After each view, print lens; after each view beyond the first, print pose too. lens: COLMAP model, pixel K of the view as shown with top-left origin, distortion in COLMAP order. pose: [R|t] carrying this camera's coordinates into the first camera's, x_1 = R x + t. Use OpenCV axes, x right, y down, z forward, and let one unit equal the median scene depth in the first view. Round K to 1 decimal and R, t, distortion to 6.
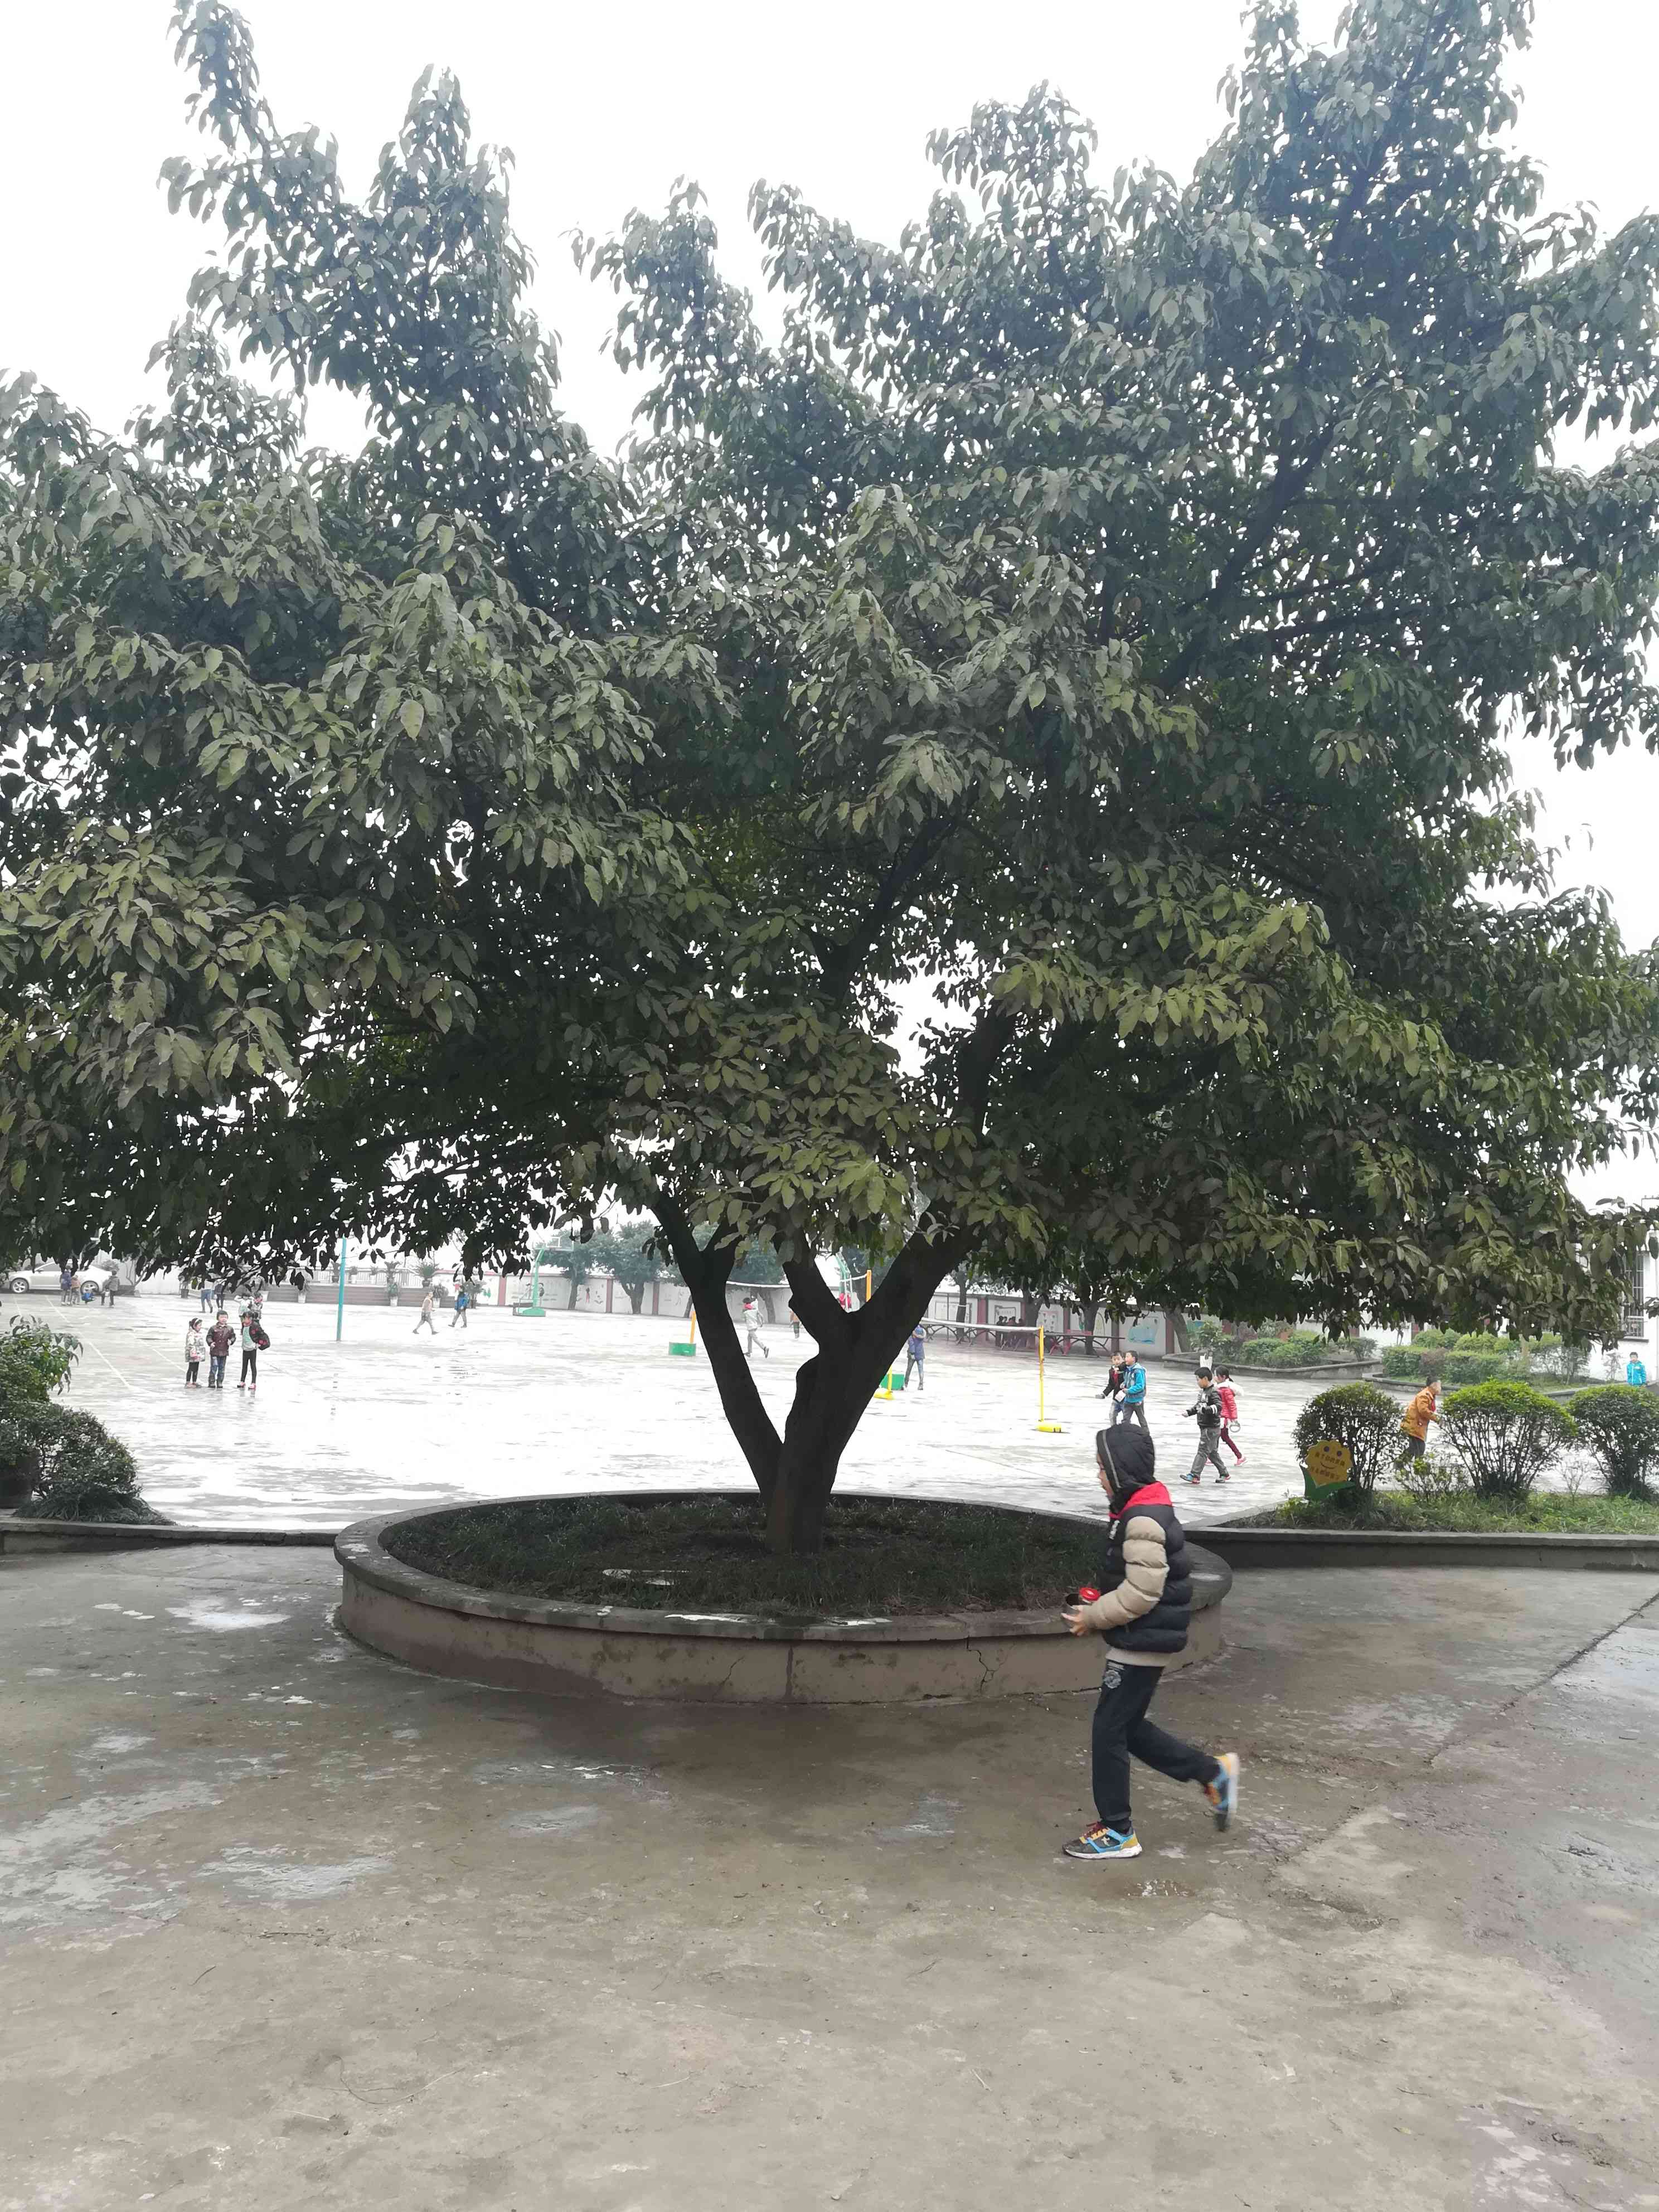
lens RADIAL K [[1654.8, 0, 824.4], [0, 1654.8, 1109.2], [0, 0, 1]] dist [-0.008415, -0.003879]
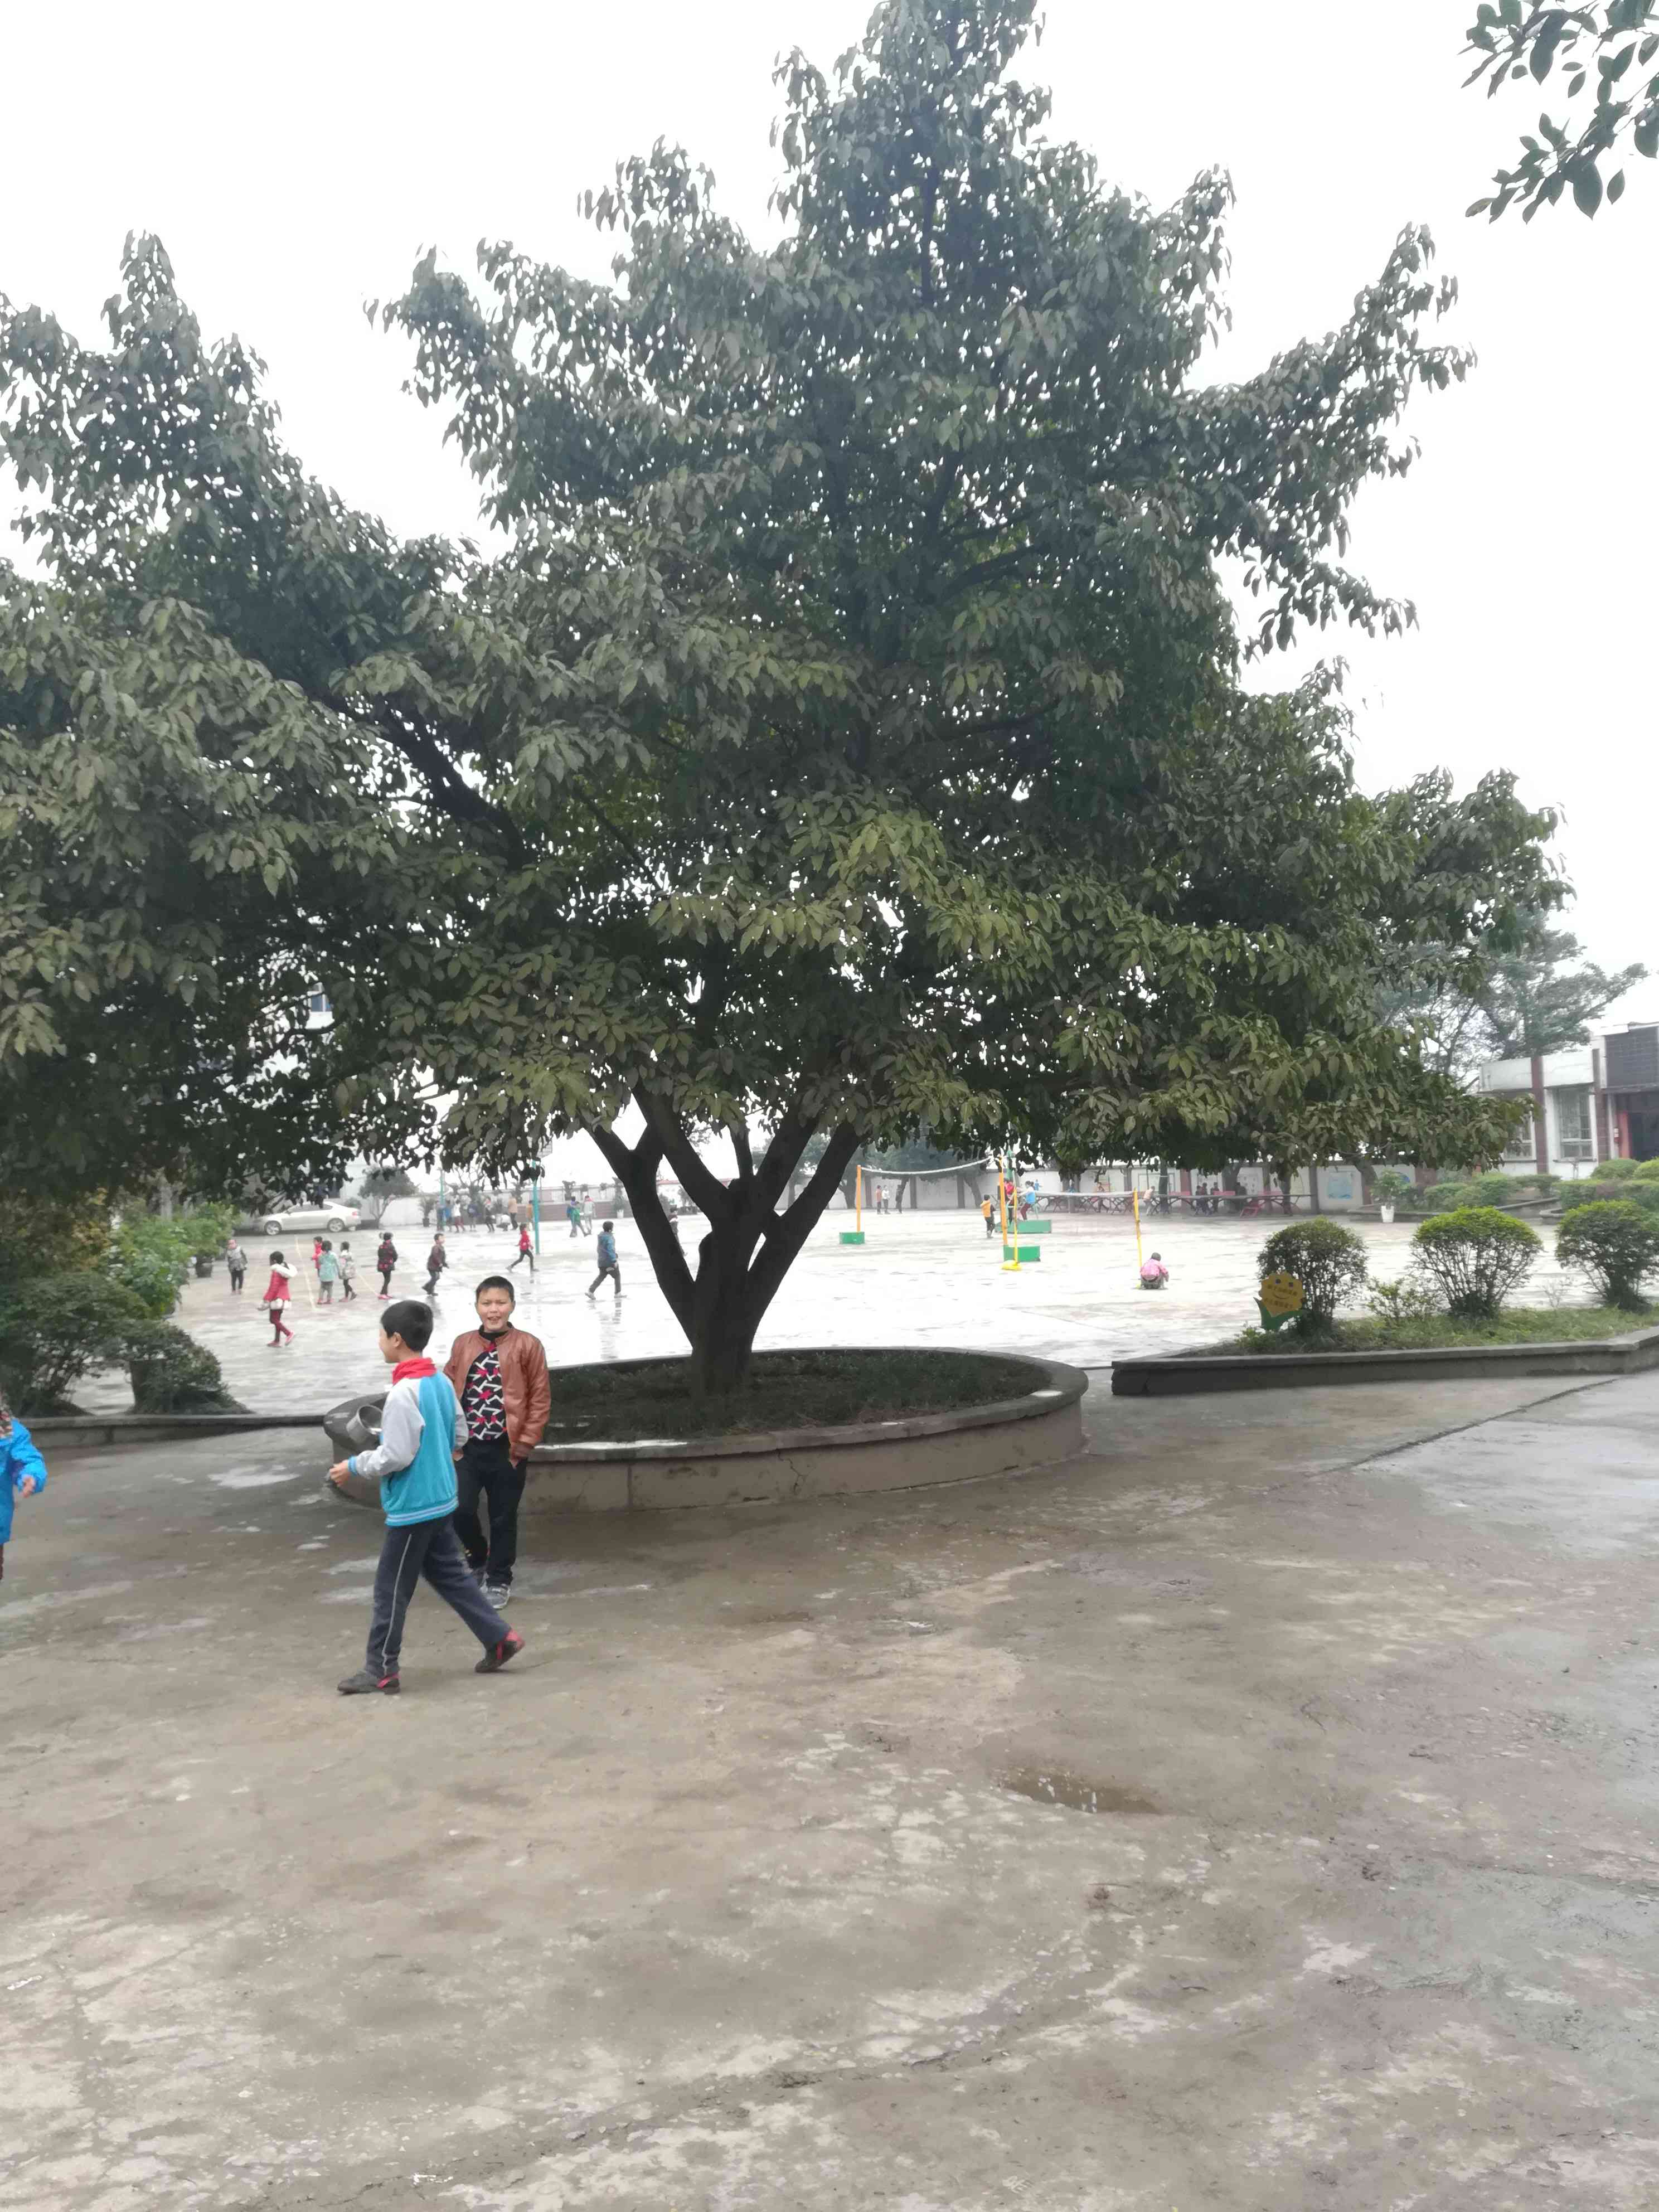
lens RADIAL K [[1654.8, 0, 836.0], [0, 1654.8, 1105.4], [0, 0, 1]] dist [-0.008415, -0.003879]
pose [[0.987133, -0.086912, -0.134217, 0.247153], [0.095299, 0.993794, 0.057367, 0.003767], [0.128398, -0.069419, 0.989290, -0.133045]]
